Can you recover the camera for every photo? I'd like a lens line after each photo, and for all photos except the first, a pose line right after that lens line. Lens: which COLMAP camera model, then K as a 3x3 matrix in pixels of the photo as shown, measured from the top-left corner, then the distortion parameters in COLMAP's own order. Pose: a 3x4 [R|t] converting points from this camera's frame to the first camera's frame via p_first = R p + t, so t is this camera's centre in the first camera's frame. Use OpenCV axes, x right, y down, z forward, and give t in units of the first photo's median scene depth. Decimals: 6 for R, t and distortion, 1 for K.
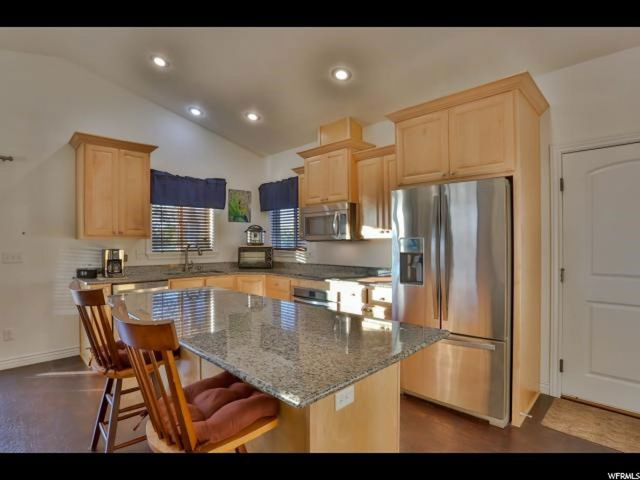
lens RADIAL K [[347.1, 0, 317.9], [0, 347.1, 241.8], [0, 0, 1]] dist [-0.100214, 0.046283]
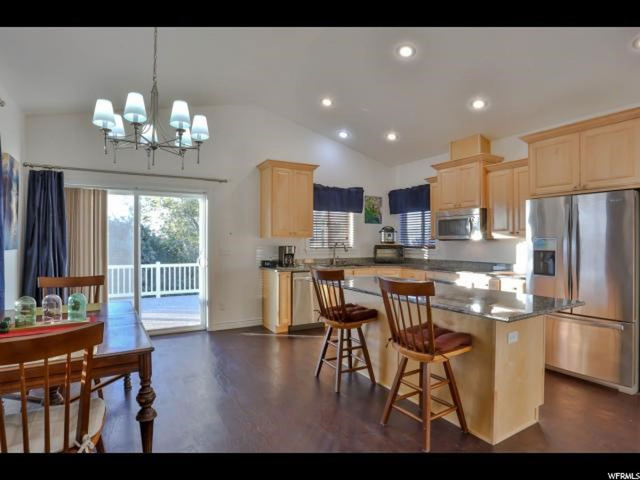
lens RADIAL K [[347.1, 0, 317.9], [0, 347.1, 241.8], [0, 0, 1]] dist [-0.100214, 0.046283]
pose [[0.962550, 0.005569, -0.271048, -0.113388], [-0.004430, 0.999979, 0.004816, -0.000612], [0.271069, -0.003435, 0.962554, -0.232486]]
